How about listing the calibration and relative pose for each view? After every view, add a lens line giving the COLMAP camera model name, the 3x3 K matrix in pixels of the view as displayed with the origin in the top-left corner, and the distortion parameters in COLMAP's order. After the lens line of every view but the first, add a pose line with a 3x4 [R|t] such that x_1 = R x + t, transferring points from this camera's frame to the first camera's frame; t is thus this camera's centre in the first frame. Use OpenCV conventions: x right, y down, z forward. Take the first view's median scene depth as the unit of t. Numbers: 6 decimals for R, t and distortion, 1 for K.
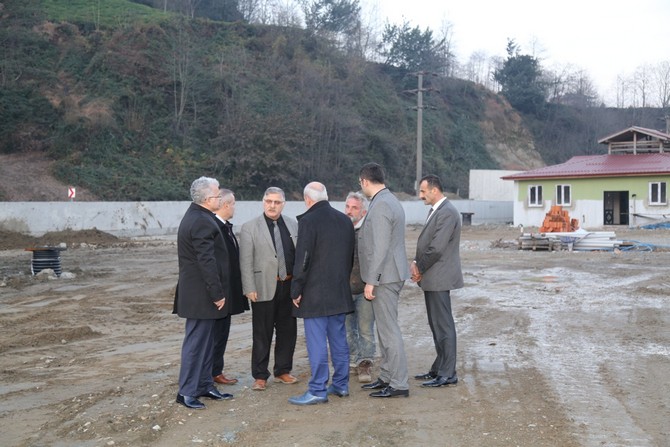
lens RADIAL K [[980.9, 0, 334.9], [0, 980.9, 222.7], [0, 0, 1]] dist [0.008946, 0.000000]
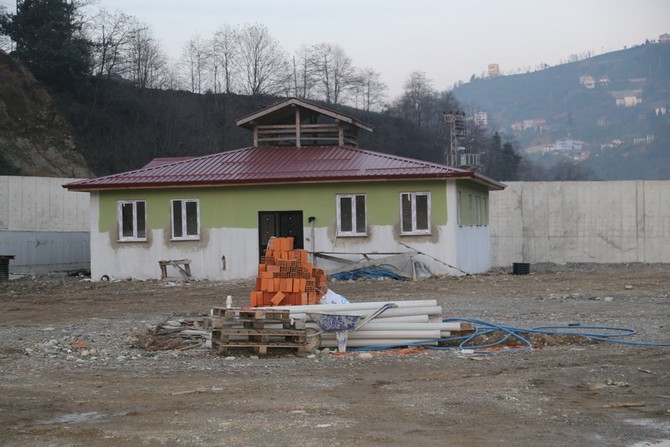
lens RADIAL K [[1439.3, 0, 333.9], [0, 1439.3, 224.7], [0, 0, 1]] dist [0.491262, 0.000000]
pose [[0.924639, -0.005733, 0.380803, 0.007689], [0.016455, 0.999554, -0.024908, -0.004160], [-0.380490, 0.029297, 0.924321, 0.238573]]
